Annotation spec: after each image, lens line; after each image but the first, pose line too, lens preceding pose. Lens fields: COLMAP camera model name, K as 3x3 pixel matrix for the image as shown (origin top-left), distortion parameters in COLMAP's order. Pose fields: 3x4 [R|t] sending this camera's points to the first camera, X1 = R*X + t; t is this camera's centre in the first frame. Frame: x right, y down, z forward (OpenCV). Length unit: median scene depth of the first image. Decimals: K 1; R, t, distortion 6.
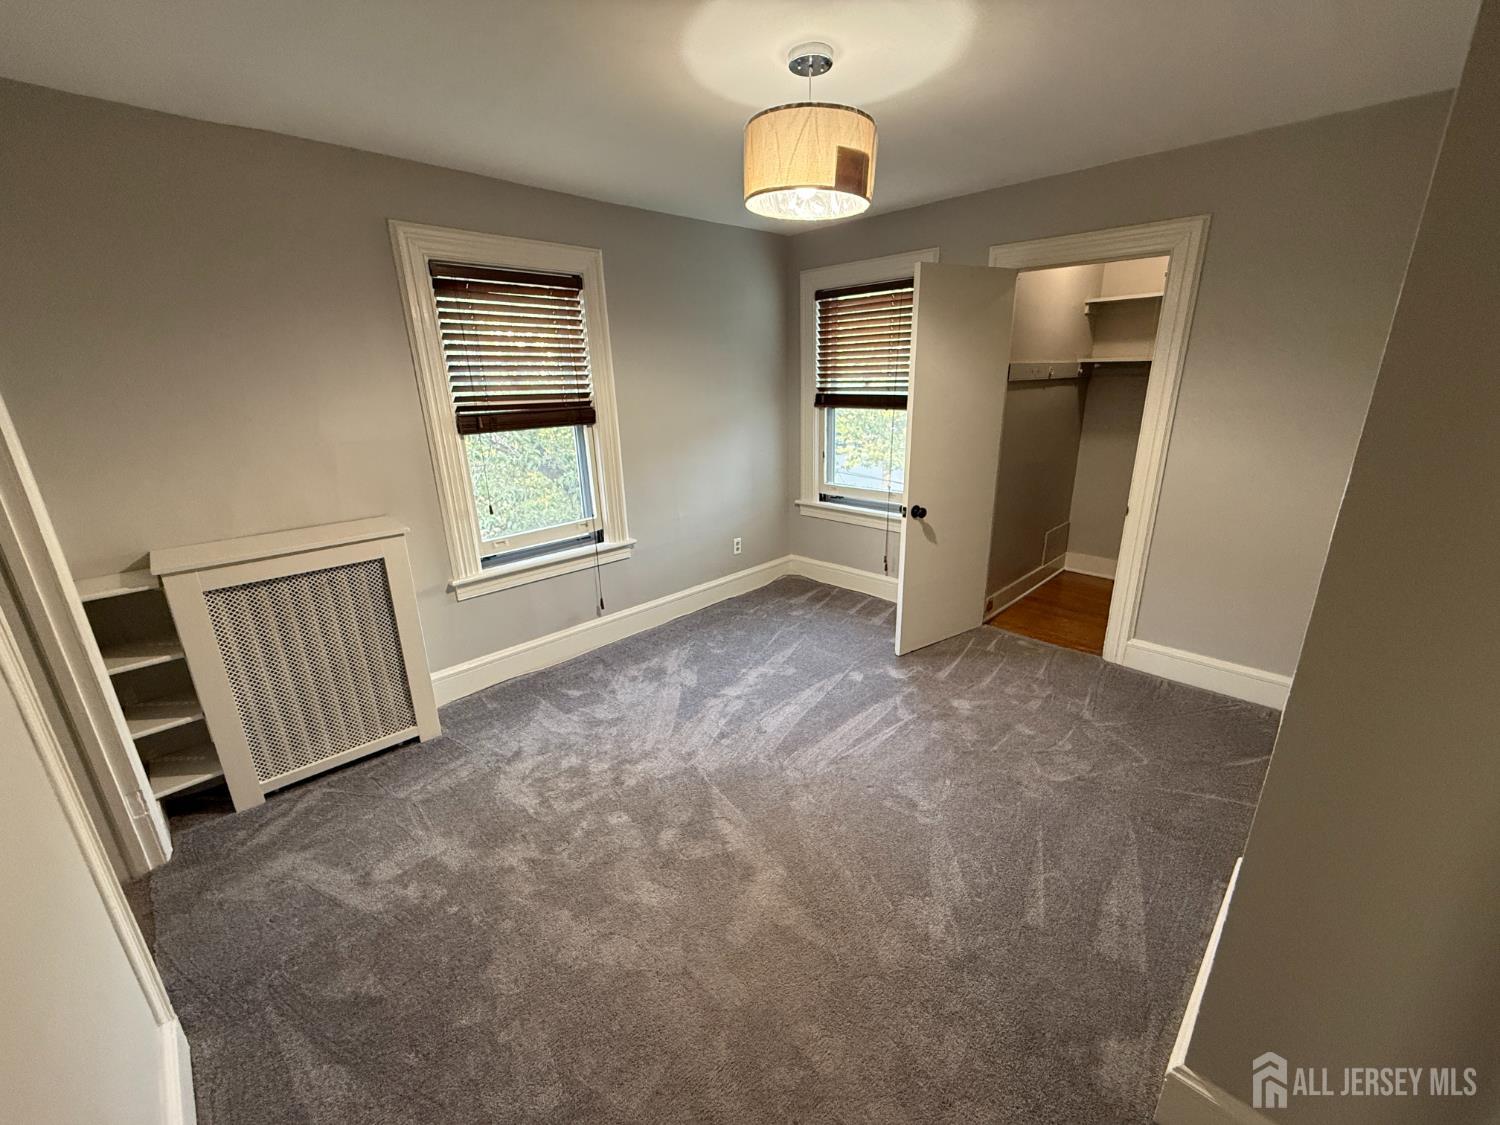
lens RADIAL K [[600.0, 0, 745.6], [0, 600.0, 563.4], [0, 0, 1]] dist [0.001688, -0.000260]
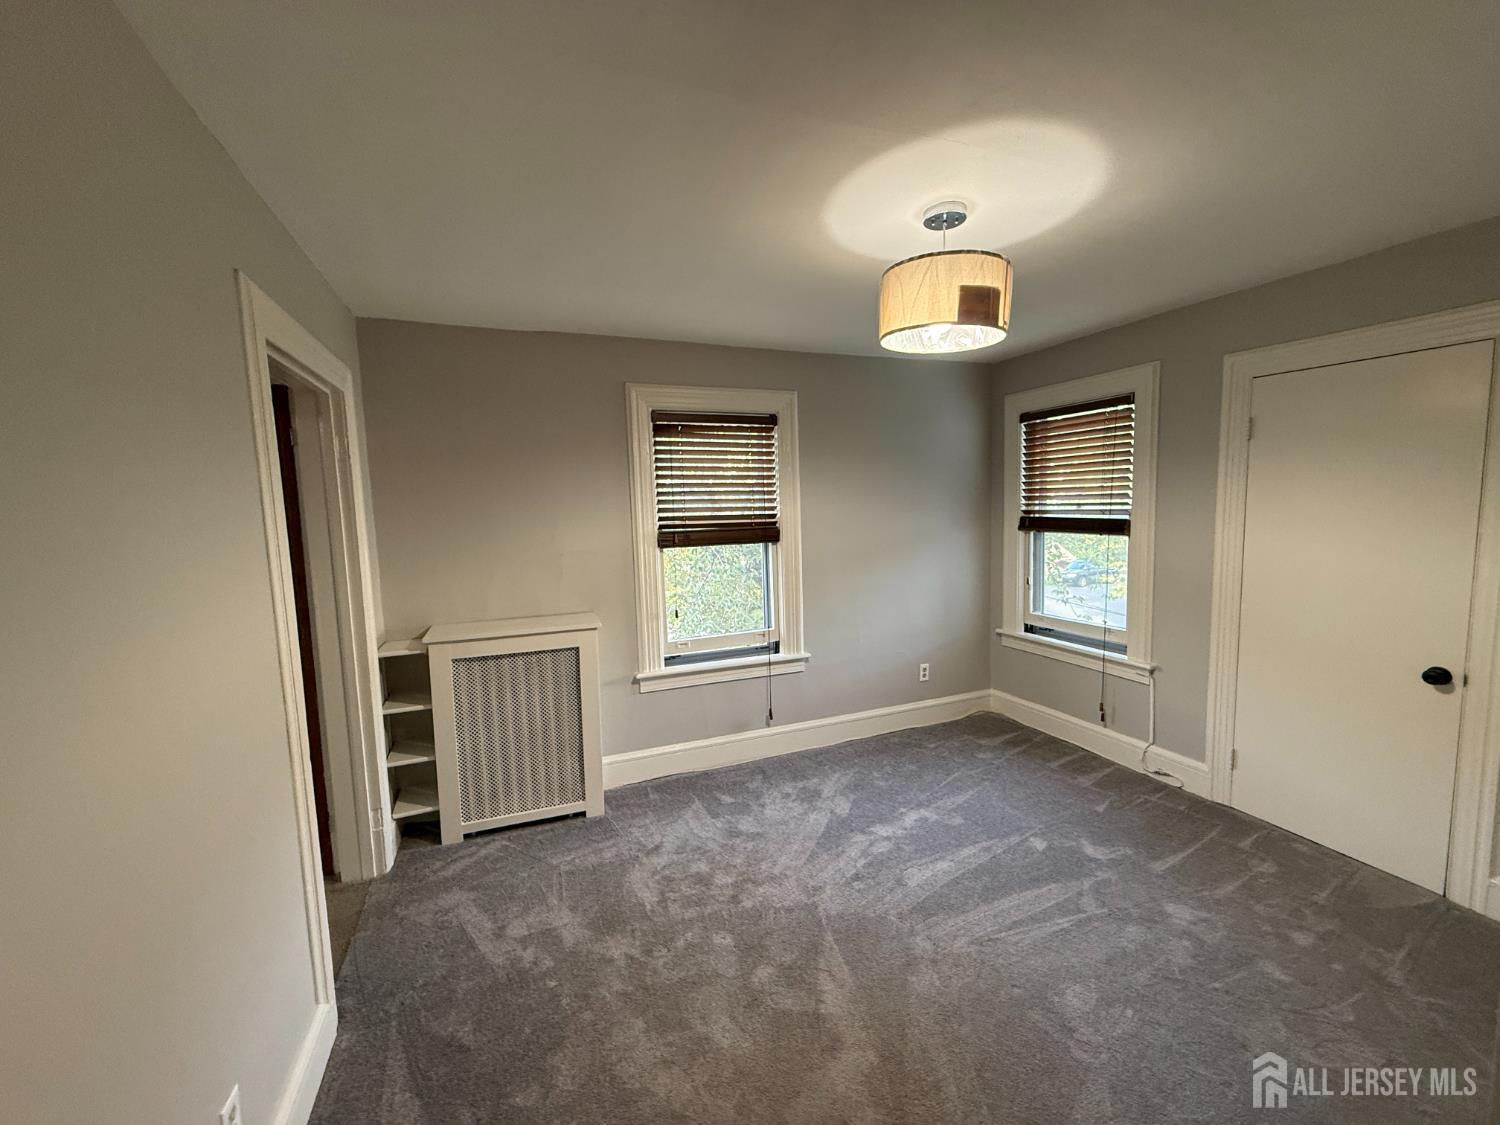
lens RADIAL K [[600.0, 0, 745.6], [0, 600.0, 563.4], [0, 0, 1]] dist [0.001688, -0.000260]
pose [[0.919085, 0.038322, -0.392192, 0.140062], [-0.113746, 0.978696, -0.170929, -0.005002], [0.377286, 0.201709, 0.903863, 0.014032]]
